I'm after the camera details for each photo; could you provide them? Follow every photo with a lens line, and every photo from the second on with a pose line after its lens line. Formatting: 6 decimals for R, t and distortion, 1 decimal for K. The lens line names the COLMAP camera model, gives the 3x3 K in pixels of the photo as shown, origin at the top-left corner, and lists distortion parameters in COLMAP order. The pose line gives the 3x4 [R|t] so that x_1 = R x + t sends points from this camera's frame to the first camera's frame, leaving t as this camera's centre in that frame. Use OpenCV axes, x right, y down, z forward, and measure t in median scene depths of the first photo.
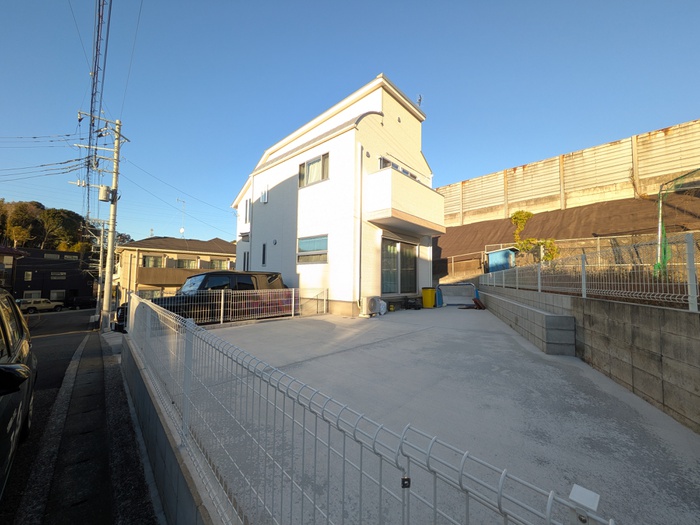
lens RADIAL K [[278.1, 0, 347.4], [0, 278.1, 261.4], [0, 0, 1]] dist [-0.002227, 0.000181]
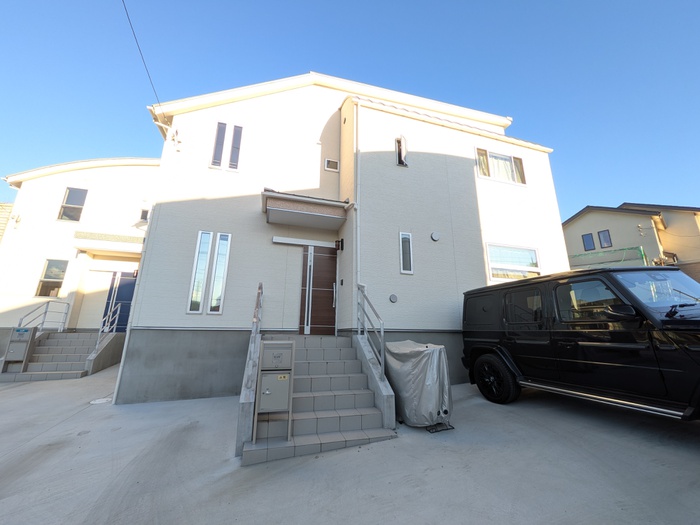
lens RADIAL K [[278.1, 0, 348.6], [0, 278.1, 262.2], [0, 0, 1]] dist [-0.002227, 0.000181]
pose [[0.509383, 0.208938, 0.834790, -2.427419], [-0.059315, 0.976294, -0.208161, 0.334813], [-0.858493, 0.056518, 0.509701, 2.514244]]
